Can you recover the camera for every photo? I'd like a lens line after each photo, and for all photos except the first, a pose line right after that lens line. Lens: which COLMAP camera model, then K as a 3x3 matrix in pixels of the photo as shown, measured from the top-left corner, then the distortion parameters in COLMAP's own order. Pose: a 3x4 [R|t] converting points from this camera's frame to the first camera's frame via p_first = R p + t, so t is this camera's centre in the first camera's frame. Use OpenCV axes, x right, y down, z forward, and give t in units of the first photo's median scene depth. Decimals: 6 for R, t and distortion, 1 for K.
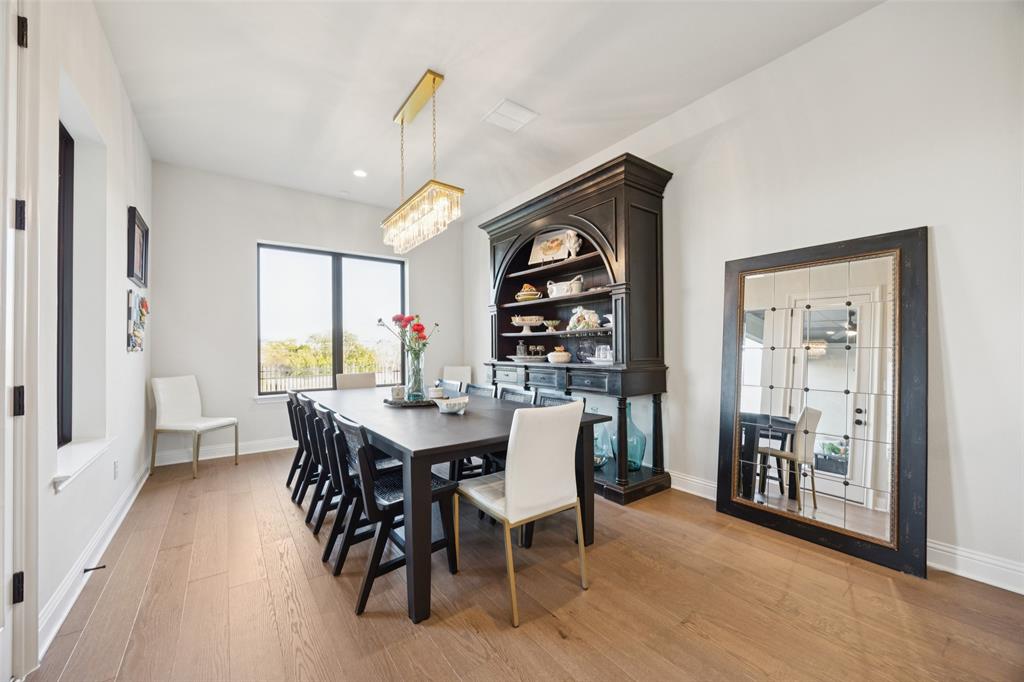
lens RADIAL K [[388.4, 0, 509.7], [0, 388.4, 346.7], [0, 0, 1]] dist [-0.000071, -0.000033]
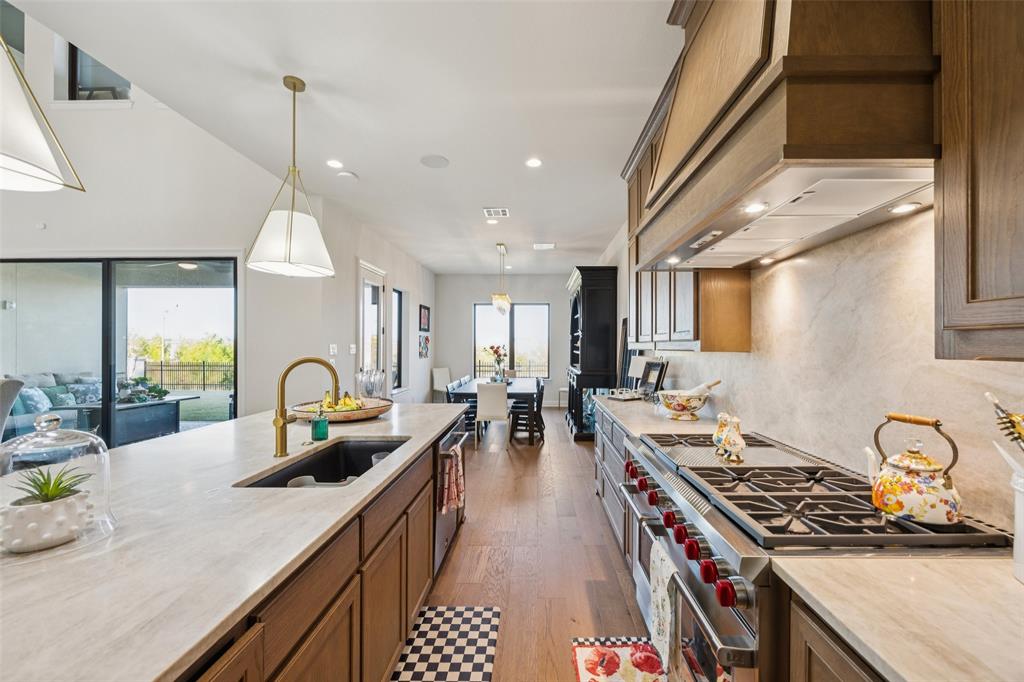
lens RADIAL K [[404.4, 0, 536.2], [0, 404.4, 344.6], [0, 0, 1]] dist [-0.001731, -0.000118]
pose [[0.800549, 0.004844, -0.599248, 1.013165], [-0.002049, 0.999984, 0.005346, -0.075139], [0.599264, -0.003051, 0.800546, -0.575019]]
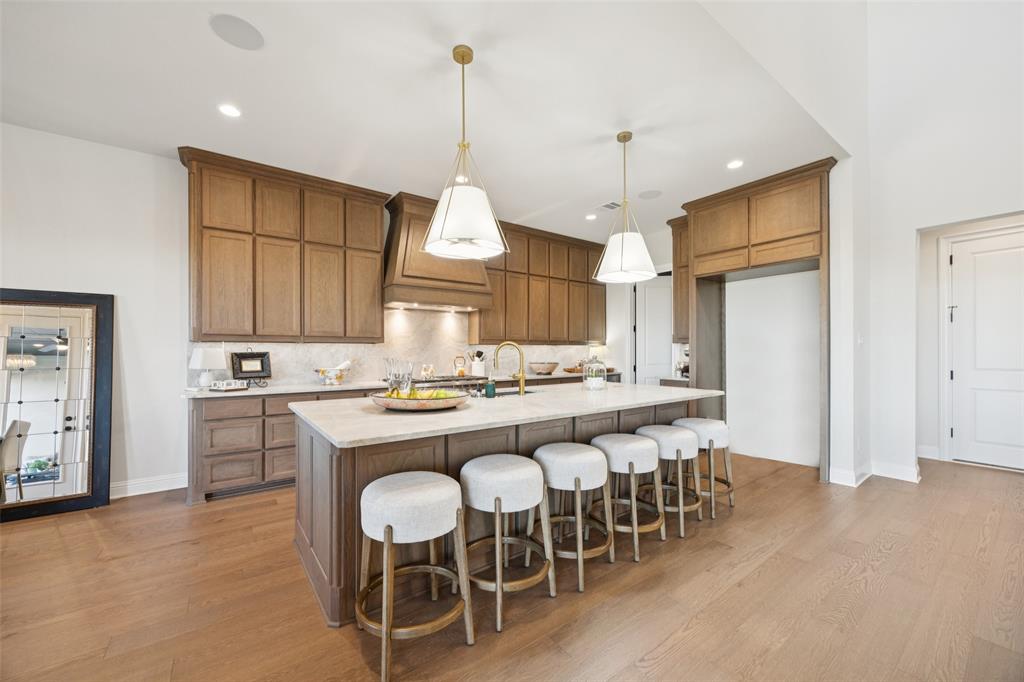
lens RADIAL K [[392.7, 0, 510.5], [0, 392.7, 350.3], [0, 0, 1]] dist [-0.003892, -0.000124]
pose [[-0.003835, 0.010566, 0.999937, -0.308916], [-0.002703, 0.999940, -0.010576, -0.030206], [-0.999989, -0.002743, -0.003806, -0.355267]]
